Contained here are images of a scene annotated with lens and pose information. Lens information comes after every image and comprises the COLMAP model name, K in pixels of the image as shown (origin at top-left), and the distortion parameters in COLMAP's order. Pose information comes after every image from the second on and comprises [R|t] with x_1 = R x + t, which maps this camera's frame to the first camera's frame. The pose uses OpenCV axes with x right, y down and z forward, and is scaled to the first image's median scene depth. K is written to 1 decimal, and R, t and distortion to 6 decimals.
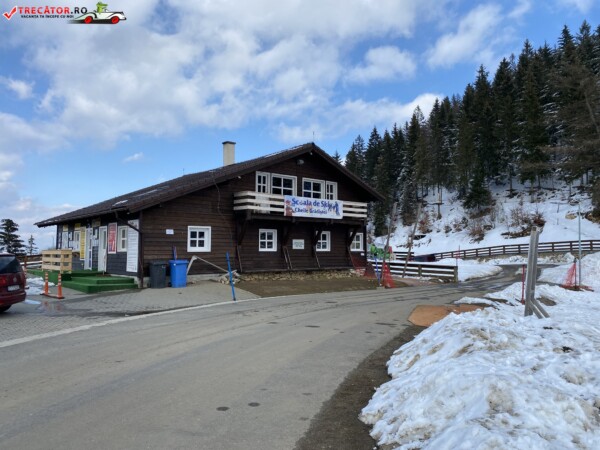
lens RADIAL K [[459.2, 0, 298.0], [0, 459.2, 224.5], [0, 0, 1]] dist [0.047297, -0.058909]
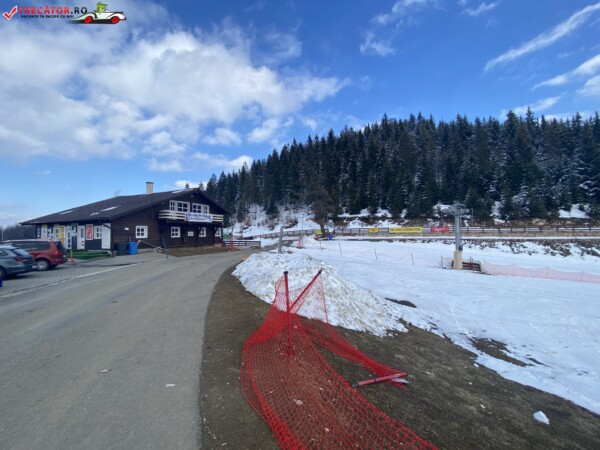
lens RADIAL K [[242.5, 0, 301.8], [0, 242.5, 228.7], [0, 0, 1]] dist [-0.001301, -0.012769]
pose [[0.884920, -0.005014, 0.465716, -0.063109], [-0.010110, 0.999500, 0.029970, -0.019010], [-0.465633, -0.031229, 0.884427, -0.246837]]
